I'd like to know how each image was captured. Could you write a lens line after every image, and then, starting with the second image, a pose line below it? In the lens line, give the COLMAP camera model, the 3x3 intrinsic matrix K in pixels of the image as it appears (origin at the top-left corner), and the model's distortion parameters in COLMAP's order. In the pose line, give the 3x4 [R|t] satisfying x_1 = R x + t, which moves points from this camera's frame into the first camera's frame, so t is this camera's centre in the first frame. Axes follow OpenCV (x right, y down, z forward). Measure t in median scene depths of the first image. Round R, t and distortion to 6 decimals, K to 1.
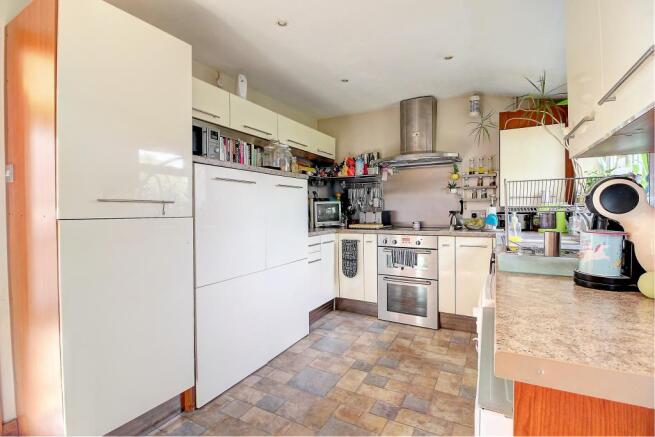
lens RADIAL K [[301.5, 0, 327.8], [0, 301.5, 214.9], [0, 0, 1]] dist [0.001109, -0.000038]
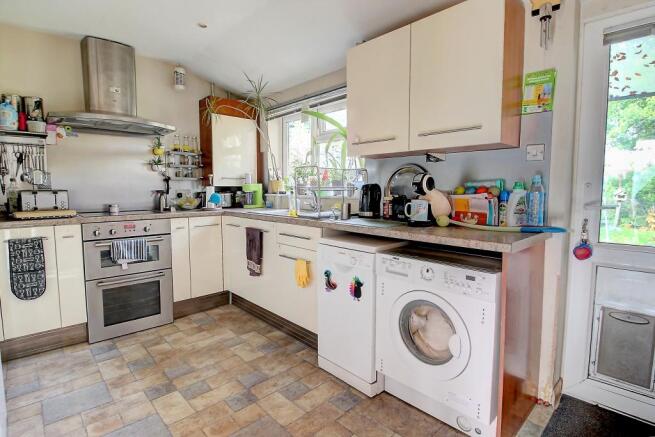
lens RADIAL K [[331.1, 0, 327.6], [0, 331.1, 218.5], [0, 0, 1]] dist [-0.027706, -0.000812]
pose [[0.300384, -0.078751, 0.950562, -0.409309], [0.011417, 0.996811, 0.078975, -0.001390], [-0.953750, -0.012871, 0.300325, 0.270136]]
